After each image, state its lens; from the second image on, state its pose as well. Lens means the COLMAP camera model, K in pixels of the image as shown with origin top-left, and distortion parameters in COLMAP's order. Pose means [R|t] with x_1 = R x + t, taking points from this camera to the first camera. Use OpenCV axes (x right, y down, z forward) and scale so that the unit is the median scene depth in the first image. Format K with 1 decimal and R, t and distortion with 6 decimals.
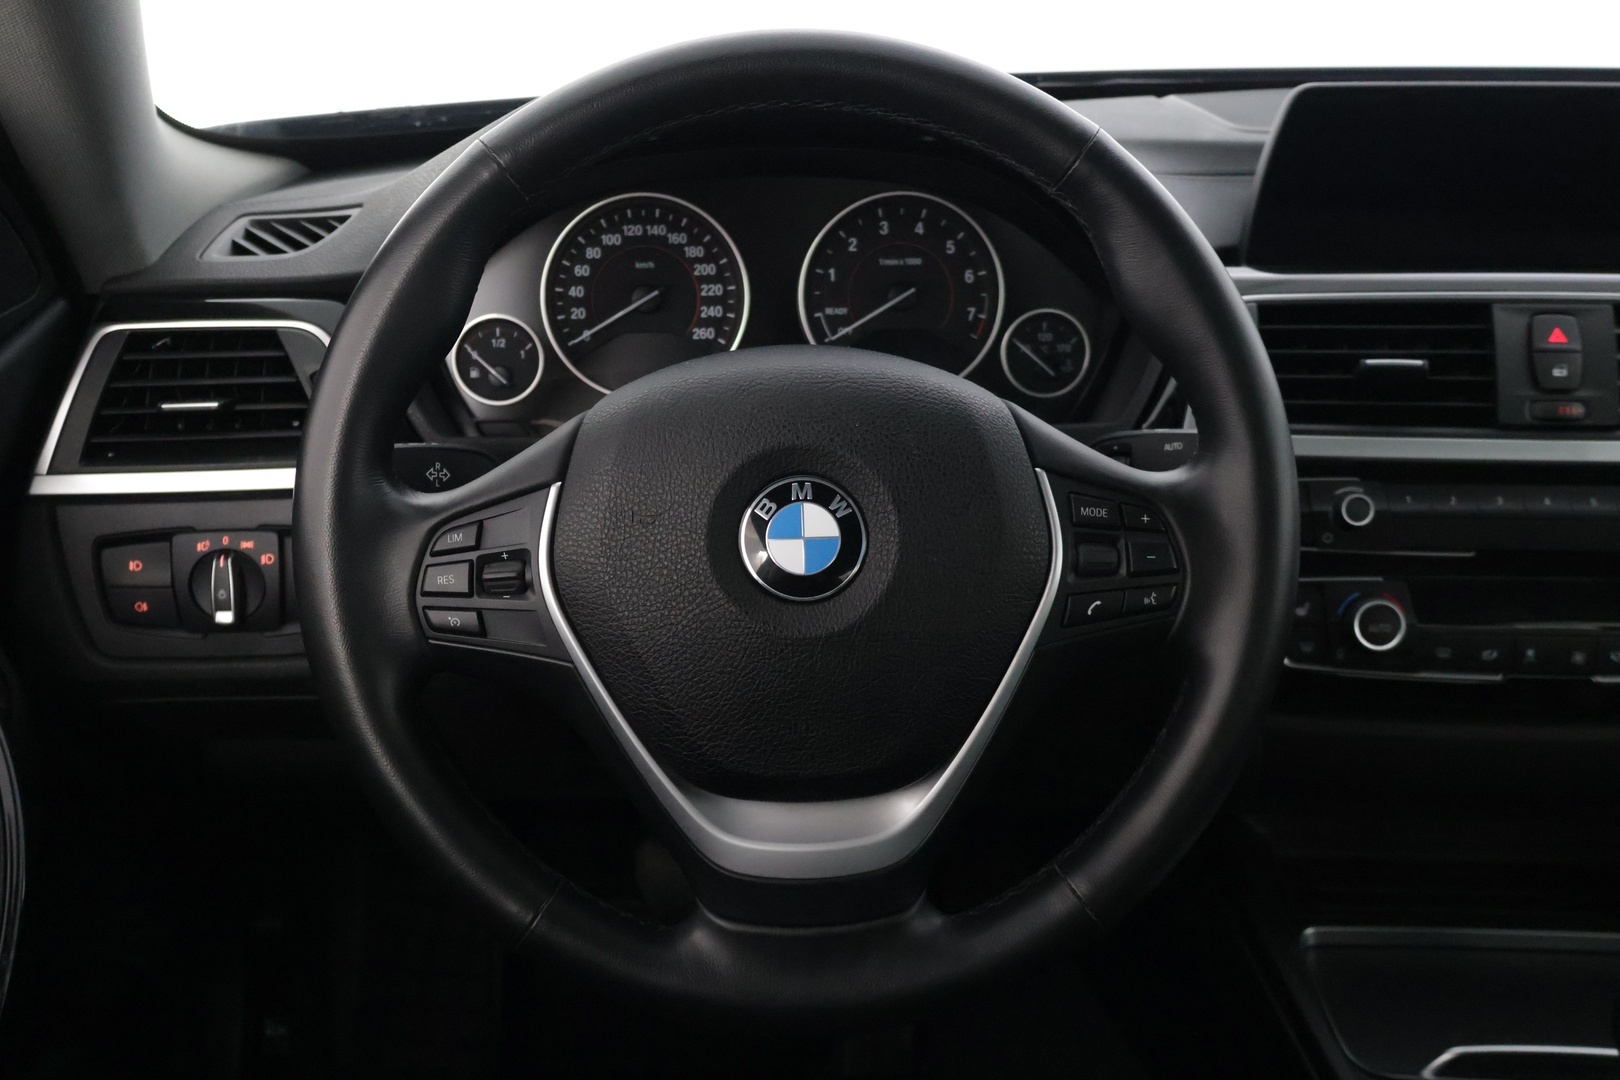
lens RADIAL K [[1753.7, 0, 807.1], [0, 1753.7, 539.3], [0, 0, 1]] dist [0.003661, -0.014634]
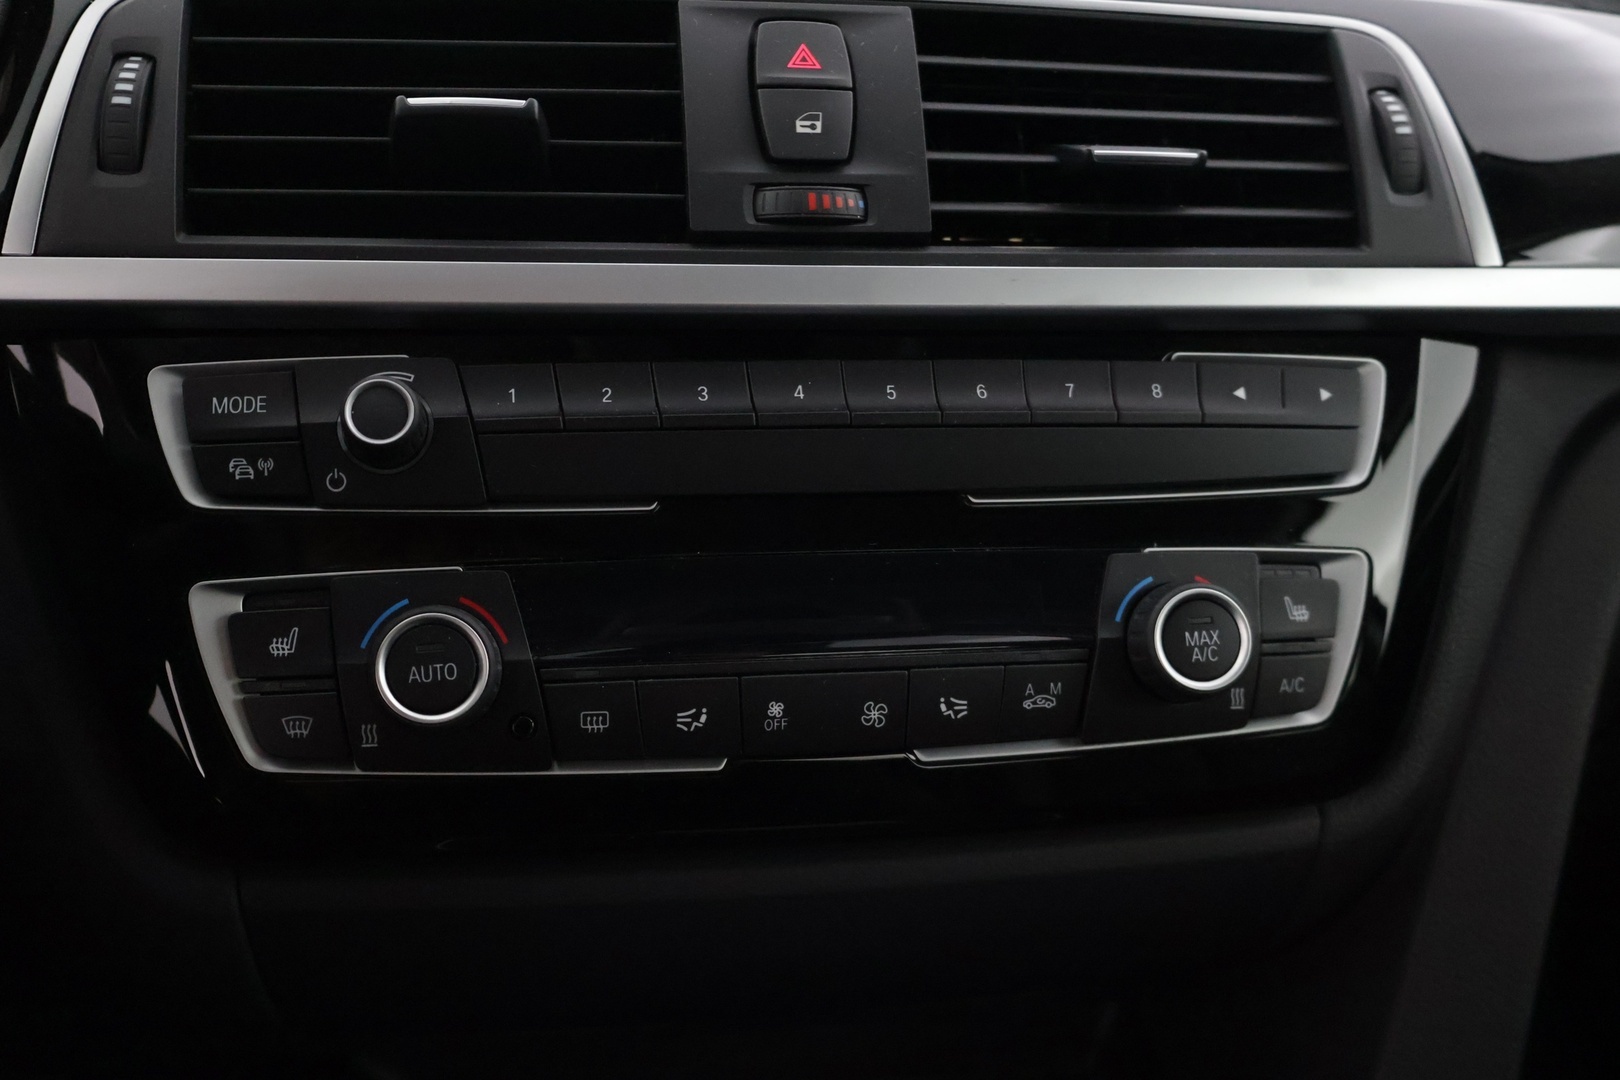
lens RADIAL K [[1630.9, 0, 814.5], [0, 1630.9, 536.5], [0, 0, 1]] dist [0.005387, 0.003846]
pose [[0.973381, -0.033559, 0.226722, 0.323705], [0.048983, 0.996826, -0.062750, 0.046267], [-0.223897, 0.072186, 0.971936, 0.567292]]
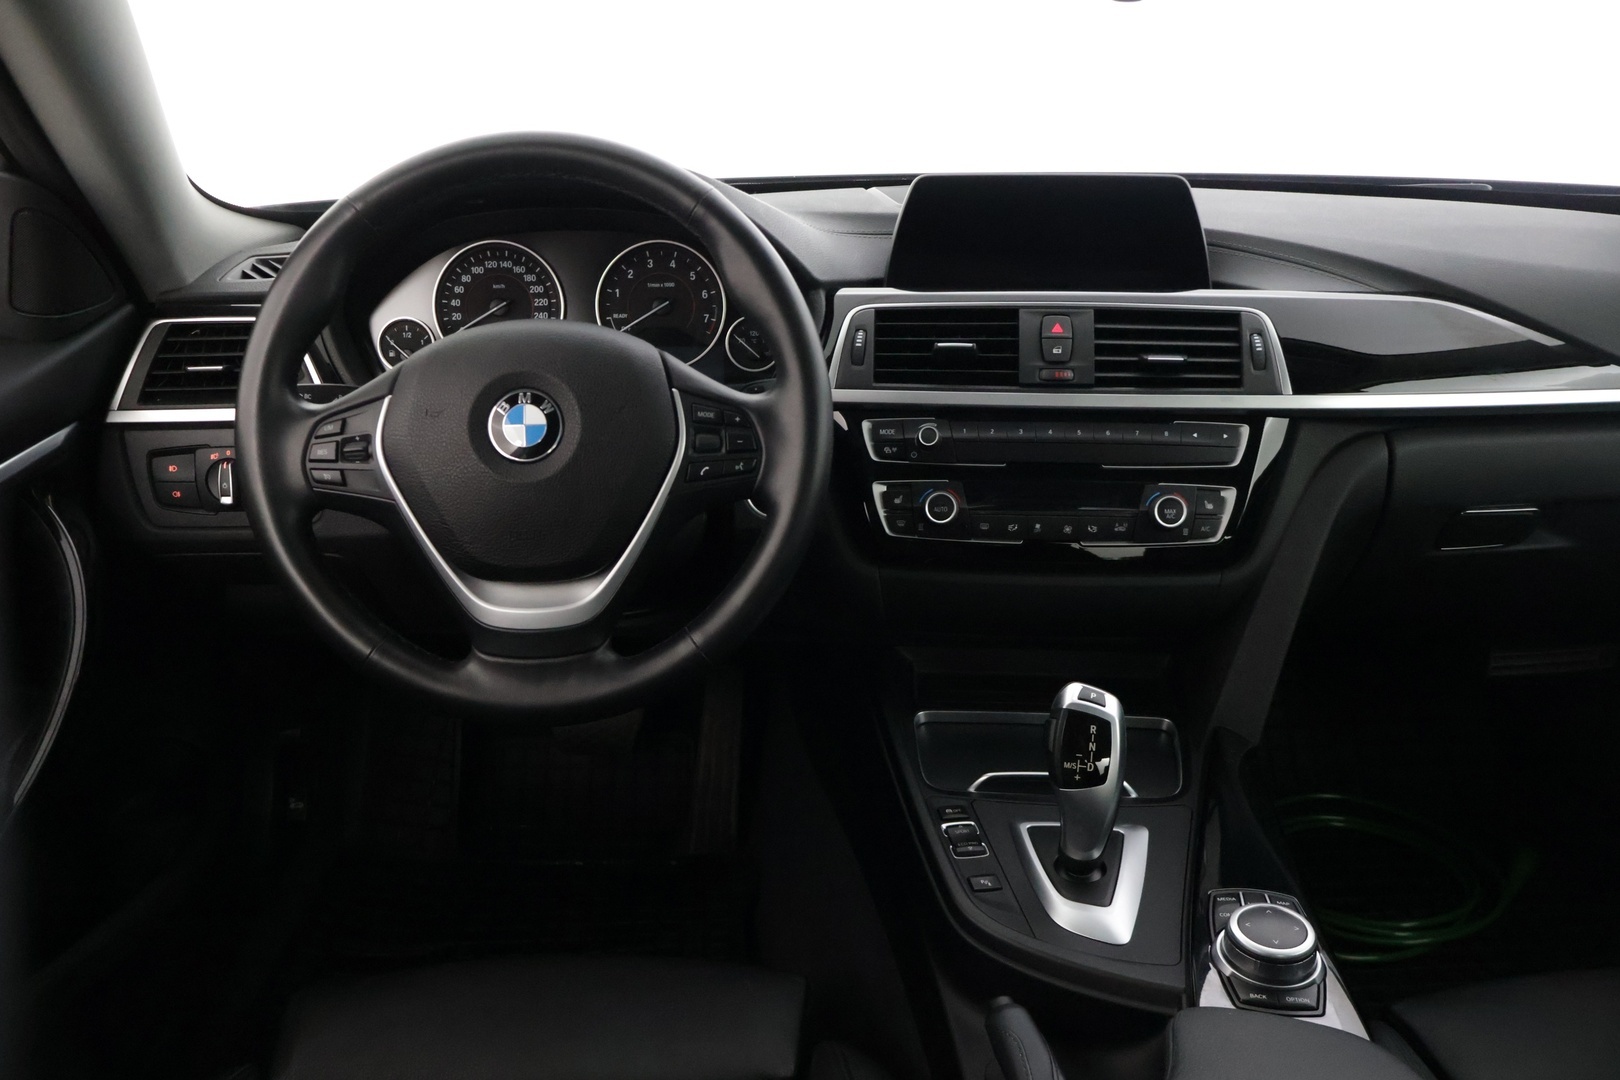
lens RADIAL K [[1356.2, 0, 805.0], [0, 1356.2, 543.2], [0, 0, 1]] dist [-0.006627, -0.000585]
pose [[0.999847, 0.005615, -0.016586, 0.220325], [-0.005867, 0.999867, -0.015194, 0.099807], [0.016499, 0.015289, 0.999747, -0.235439]]
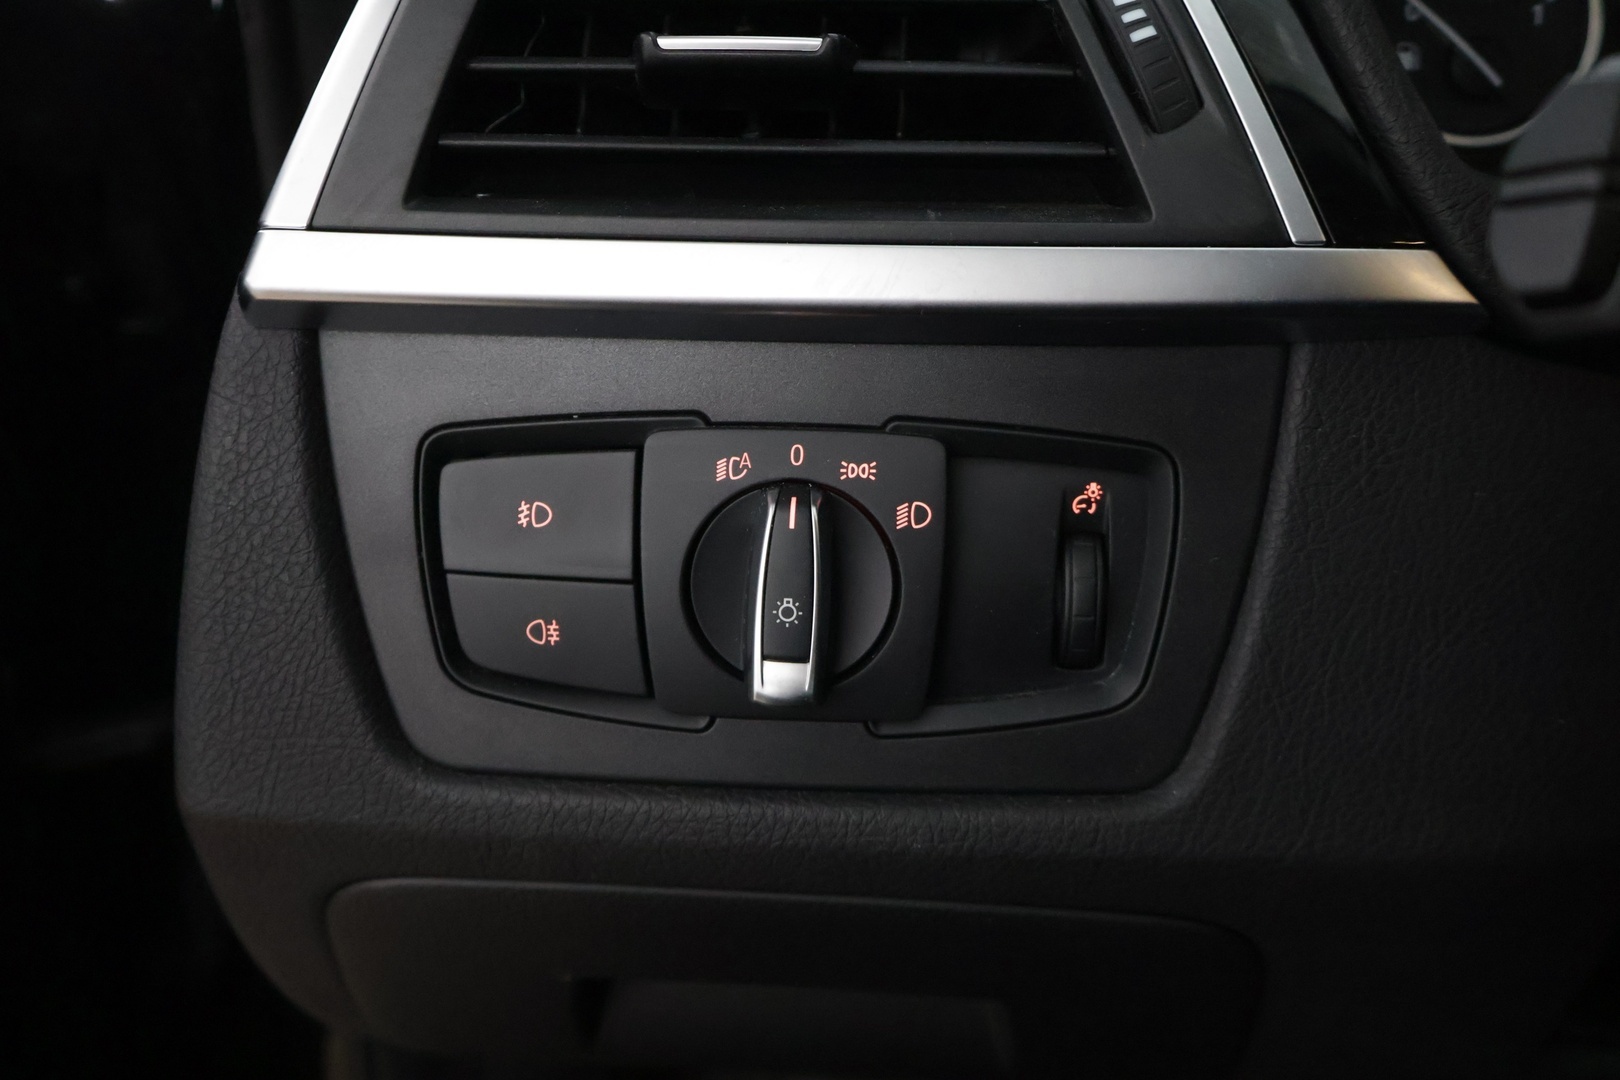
lens RADIAL K [[1753.7, 0, 807.1], [0, 1753.7, 539.3], [0, 0, 1]] dist [0.003661, -0.014634]
pose [[0.997600, 0.048811, -0.049117, -0.312896], [-0.049716, 0.998612, -0.017380, 0.023143], [0.048201, 0.019780, 0.998642, 0.657367]]
